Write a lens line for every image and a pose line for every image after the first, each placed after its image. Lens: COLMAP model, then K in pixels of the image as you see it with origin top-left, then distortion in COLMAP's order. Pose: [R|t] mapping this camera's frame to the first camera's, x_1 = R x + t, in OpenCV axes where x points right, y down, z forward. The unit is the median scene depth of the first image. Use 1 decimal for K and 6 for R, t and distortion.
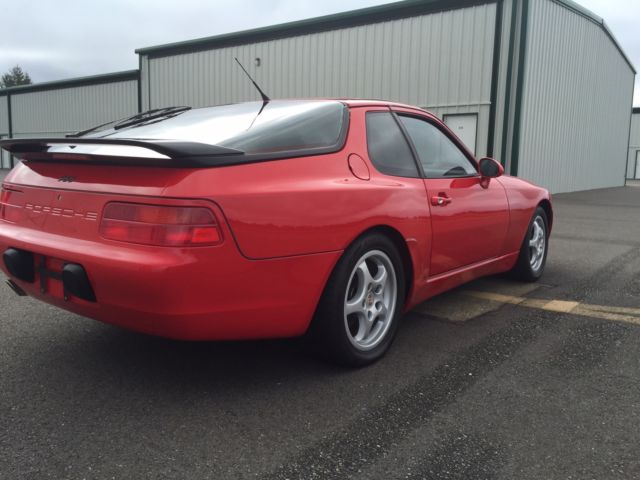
lens RADIAL K [[543.6, 0, 315.2], [0, 543.6, 237.4], [0, 0, 1]] dist [0.073991, -0.089388]
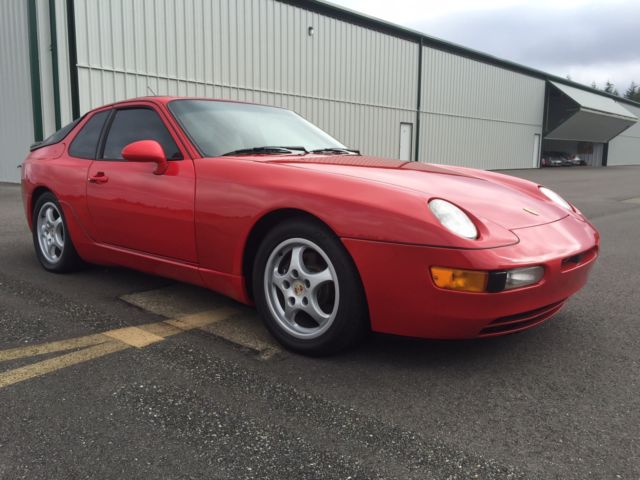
lens RADIAL K [[543.6, 0, 315.2], [0, 543.6, 237.4], [0, 0, 1]] dist [0.073991, -0.089388]
pose [[-0.054224, 0.124966, -0.990678, 1.085497], [-0.145703, 0.980529, 0.131660, -0.130260], [0.987841, 0.151484, -0.034960, 1.180762]]
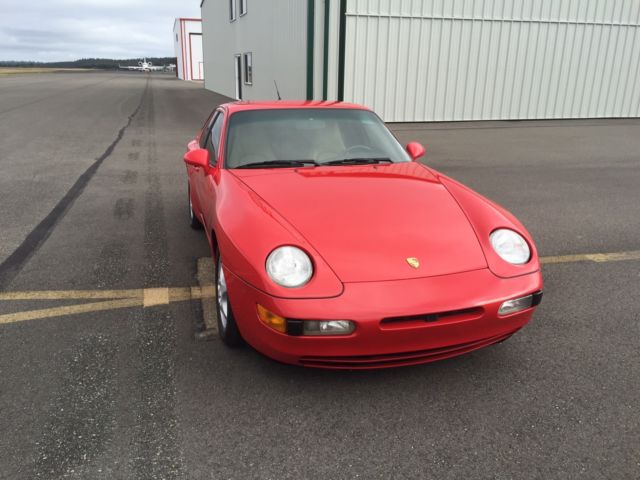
lens RADIAL K [[543.6, 0, 315.2], [0, 543.6, 237.4], [0, 0, 1]] dist [0.073991, -0.089388]
pose [[-0.583744, 0.208501, -0.784710, 1.013999], [-0.133288, 0.928747, 0.345925, -0.364814], [0.800923, 0.306524, -0.514360, 1.659701]]
